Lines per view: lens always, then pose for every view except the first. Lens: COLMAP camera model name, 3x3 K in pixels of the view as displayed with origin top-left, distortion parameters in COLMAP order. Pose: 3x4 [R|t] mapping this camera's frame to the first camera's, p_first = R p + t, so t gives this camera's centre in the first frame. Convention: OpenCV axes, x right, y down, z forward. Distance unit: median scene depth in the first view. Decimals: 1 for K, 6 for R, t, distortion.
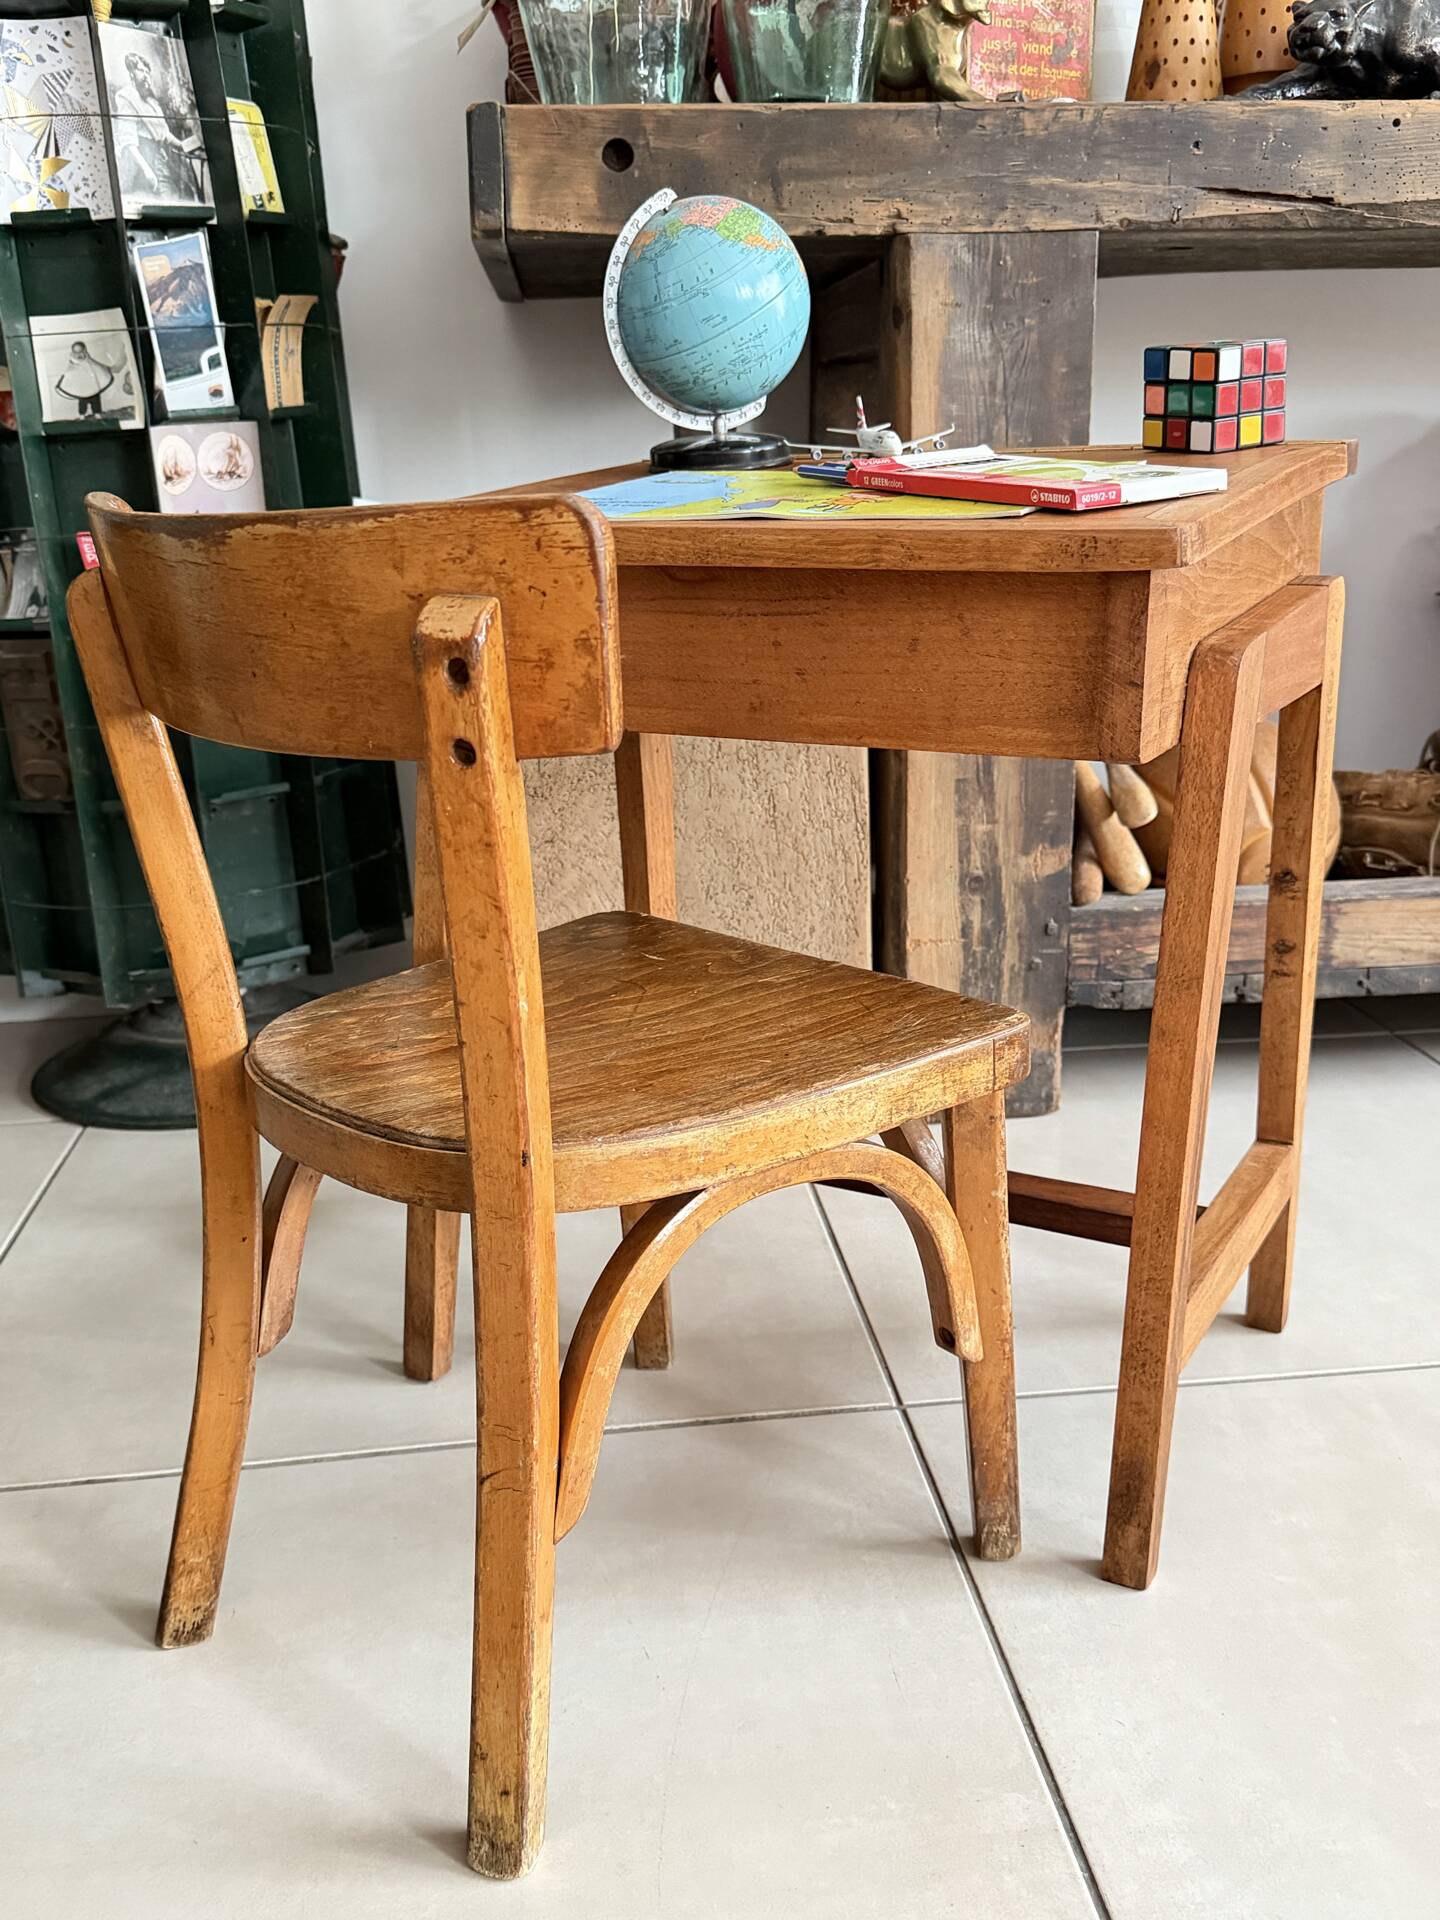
lens RADIAL K [[1798.9, 0, 726.1], [0, 1798.9, 962.3], [0, 0, 1]] dist [0.075128, -0.162150]
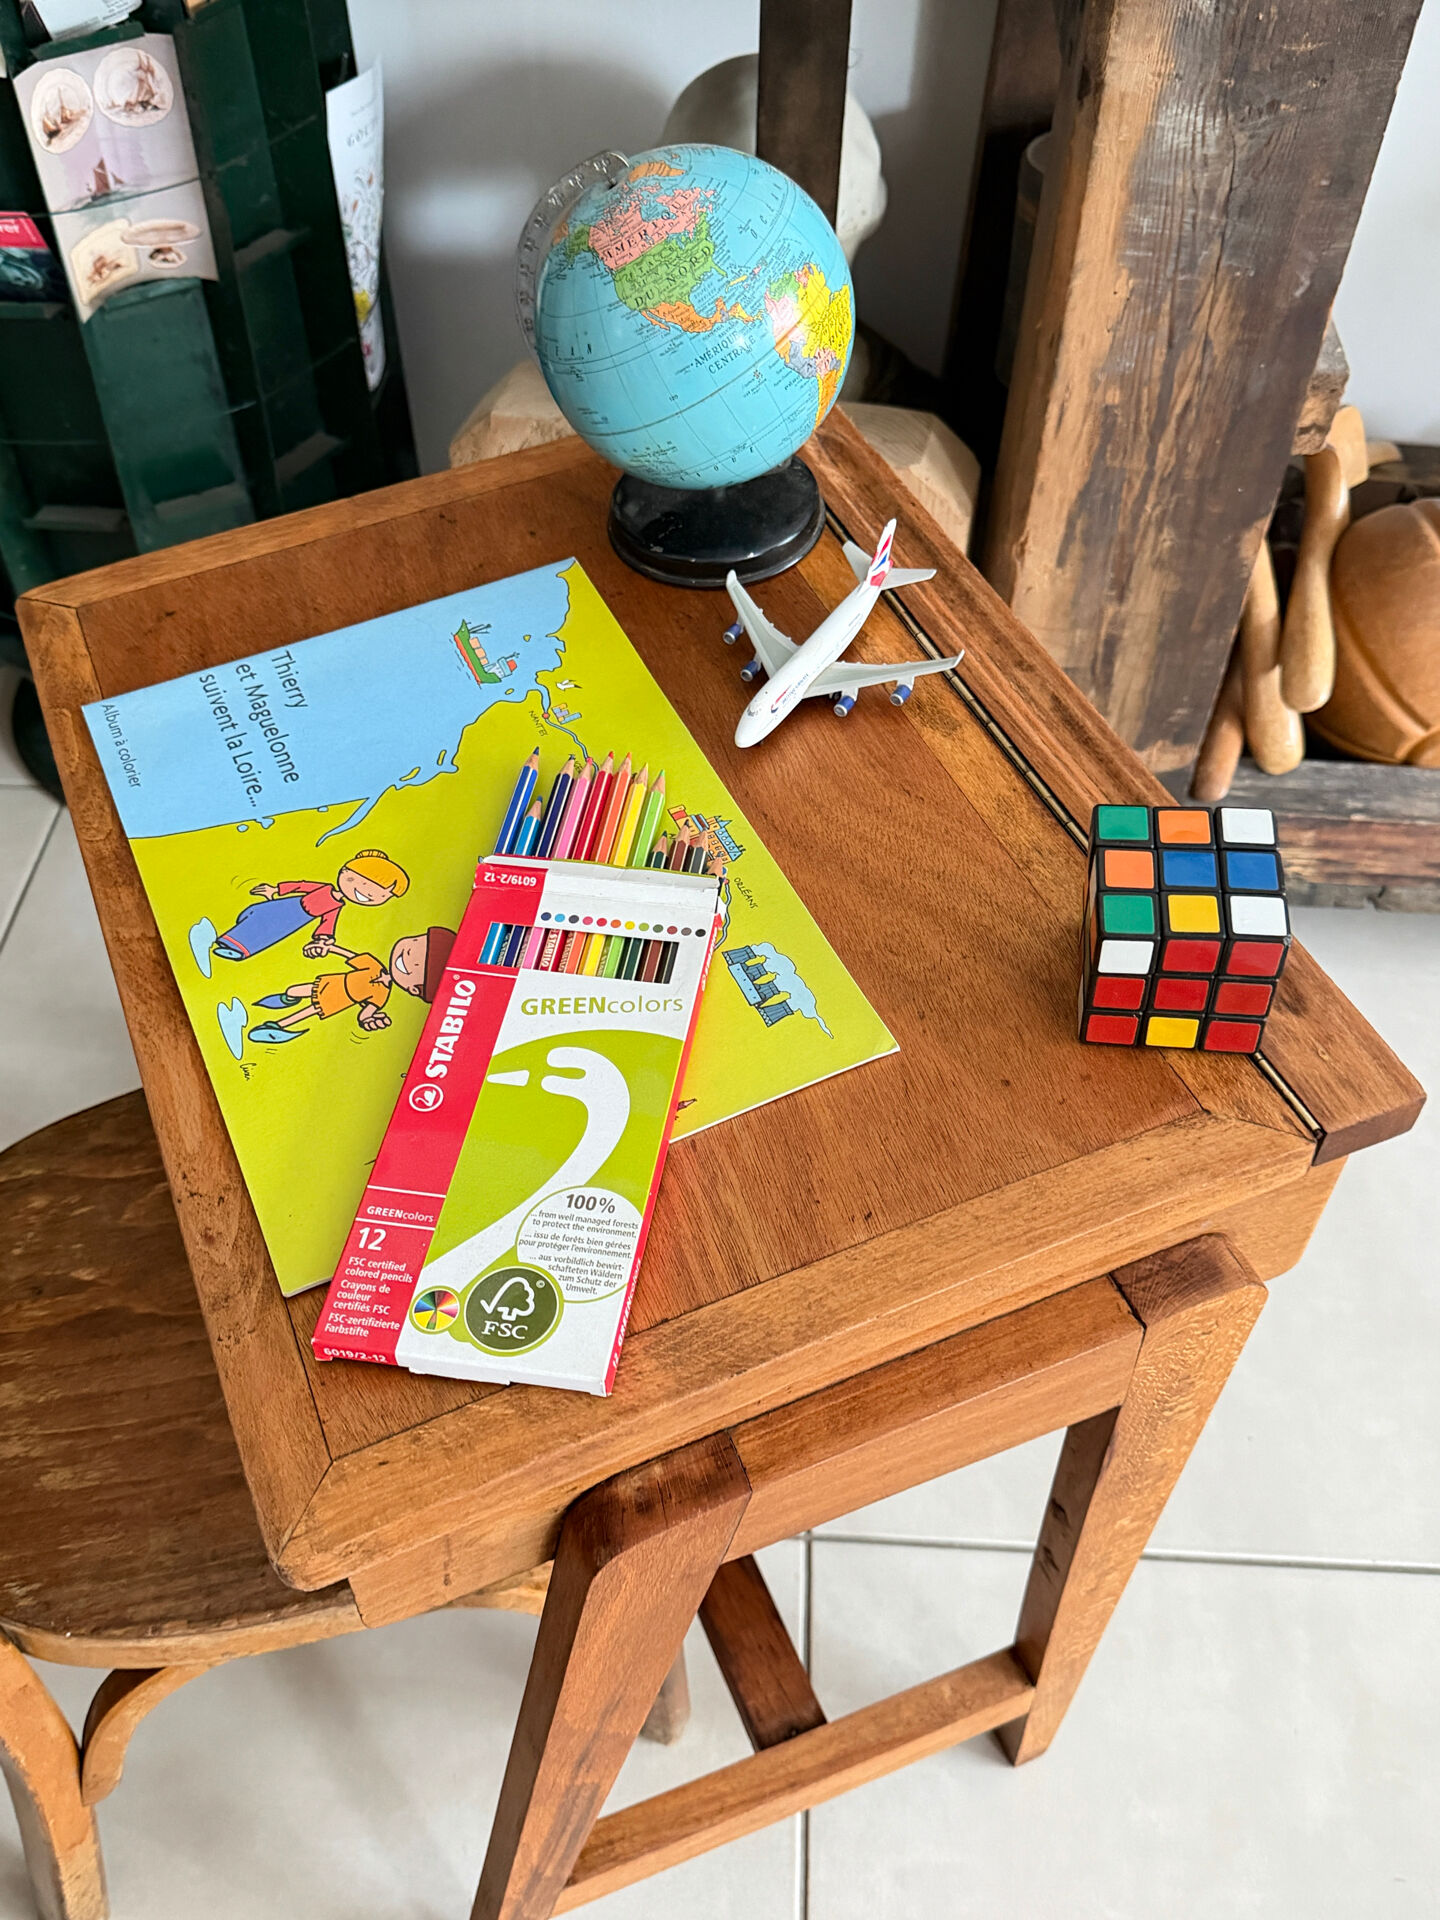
lens RADIAL K [[1834.1, 0, 714.6], [0, 1834.1, 958.4], [0, 0, 1]] dist [-0.055556, 0.067627]
pose [[0.986157, 0.149417, -0.071895, 0.058559], [-0.089968, 0.846373, 0.524936, -0.420785], [0.139284, -0.511201, 0.848100, 0.271888]]
